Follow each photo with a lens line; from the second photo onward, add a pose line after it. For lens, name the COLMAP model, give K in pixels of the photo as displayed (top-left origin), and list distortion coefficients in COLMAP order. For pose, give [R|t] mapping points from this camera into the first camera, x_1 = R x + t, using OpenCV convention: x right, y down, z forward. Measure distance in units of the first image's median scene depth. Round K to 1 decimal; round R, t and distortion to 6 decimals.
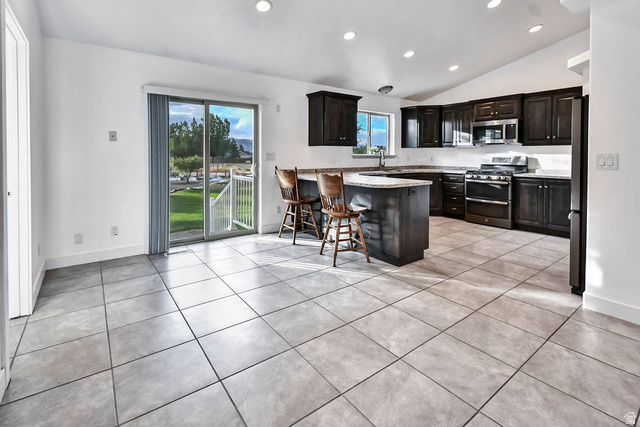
lens RADIAL K [[302.3, 0, 317.4], [0, 302.3, 157.8], [0, 0, 1]] dist [0.009482, -0.004513]
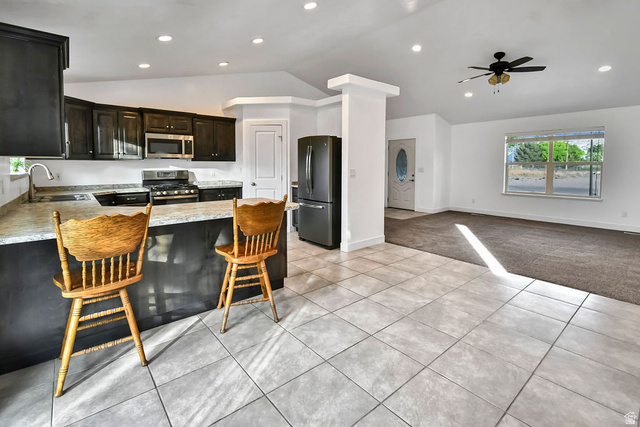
lens RADIAL K [[302.3, 0, 317.6], [0, 302.3, 180.3], [0, 0, 1]] dist [0.009482, -0.004513]
pose [[-0.054362, -0.052677, 0.997131, -0.450598], [0.010010, 0.998529, 0.053297, -0.023480], [-0.998471, 0.012879, -0.053755, 0.606351]]
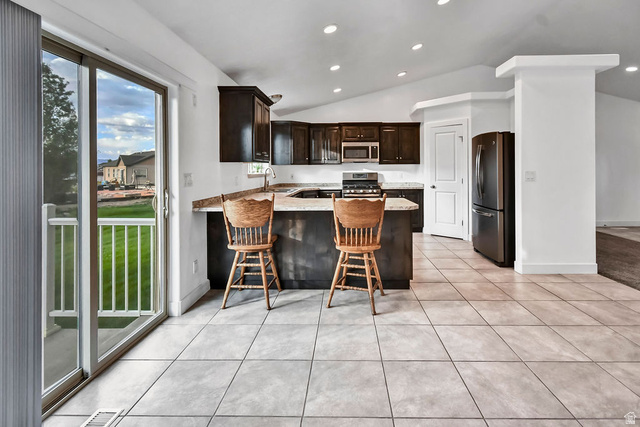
lens RADIAL K [[302.3, 0, 335.2], [0, 302.3, 170.5], [0, 0, 1]] dist [0.009482, -0.004513]
pose [[0.617097, -0.008421, 0.786842, -0.414750], [0.015805, 0.999874, -0.001694, -0.014909], [-0.786728, 0.013481, 0.617152, 0.376203]]
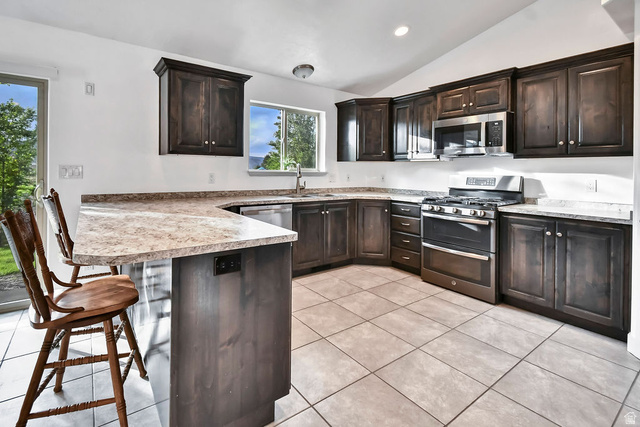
lens RADIAL K [[302.3, 0, 303.2], [0, 302.3, 167.0], [0, 0, 1]] dist [0.009482, -0.004513]
pose [[0.999769, 0.011389, -0.018214, 0.277048], [-0.011845, 0.999614, -0.025118, -0.002916], [0.017921, 0.025328, 0.999519, 0.404852]]
